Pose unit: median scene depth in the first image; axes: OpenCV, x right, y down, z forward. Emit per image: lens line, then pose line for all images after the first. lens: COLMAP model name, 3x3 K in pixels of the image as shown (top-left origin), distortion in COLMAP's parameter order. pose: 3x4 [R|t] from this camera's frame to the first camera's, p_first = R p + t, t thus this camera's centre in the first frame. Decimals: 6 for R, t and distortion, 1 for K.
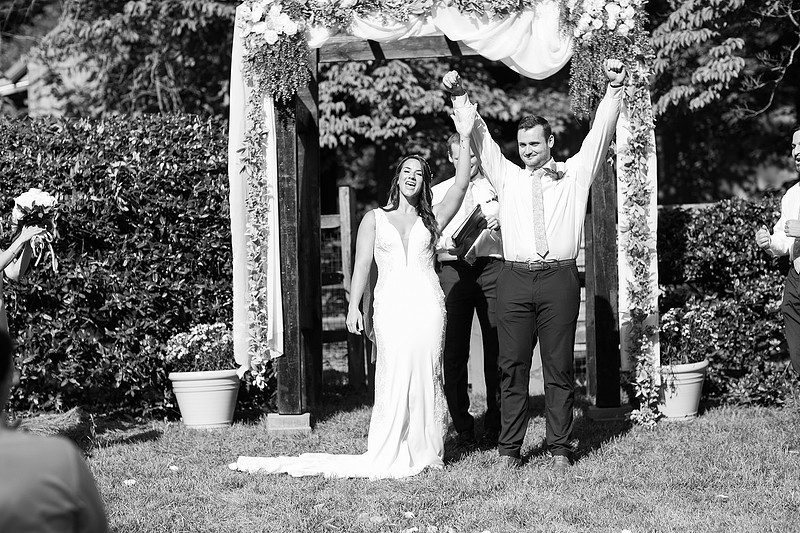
lens RADIAL K [[2026.3, 0, 398.1], [0, 2026.3, 296.9], [0, 0, 1]] dist [0.038384, 0.253919]
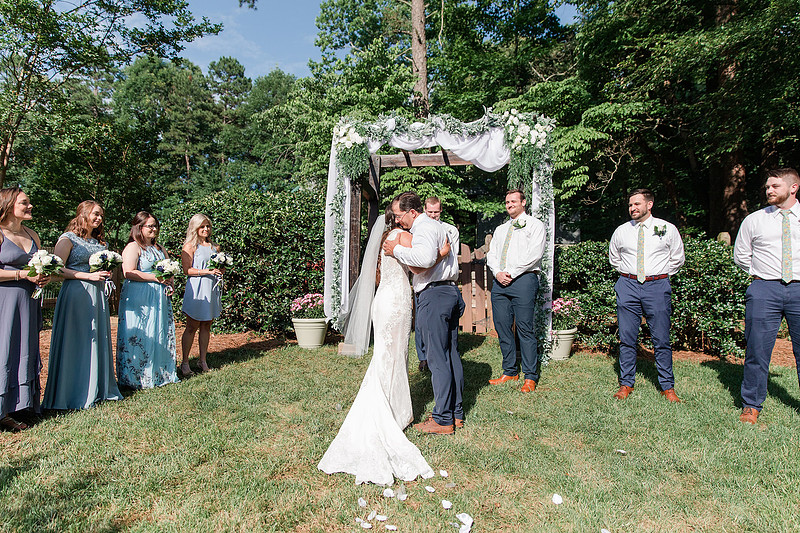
lens RADIAL K [[555.8, 0, 387.1], [0, 555.8, 268.7], [0, 0, 1]] dist [0.001734, 0.000402]
pose [[0.994741, 0.045861, -0.091576, 0.025143], [-0.046550, 0.998901, -0.005398, -0.011324], [0.091228, 0.009632, 0.995783, 0.477435]]
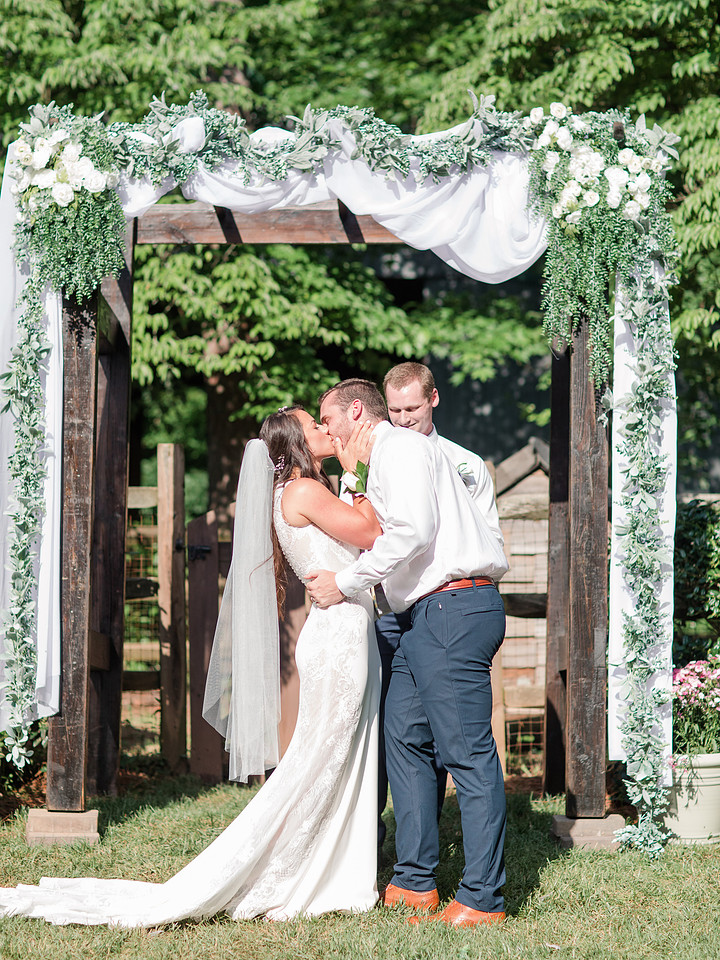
lens RADIAL K [[2787.3, 0, 361.1], [0, 2787.3, 468.7], [0, 0, 1]] dist [-0.036053, 0.587080]
pose [[0.997720, 0.042390, 0.052508, -0.012879], [-0.039730, 0.997923, -0.050698, -0.005792], [-0.054548, 0.048497, 0.997333, 0.152632]]
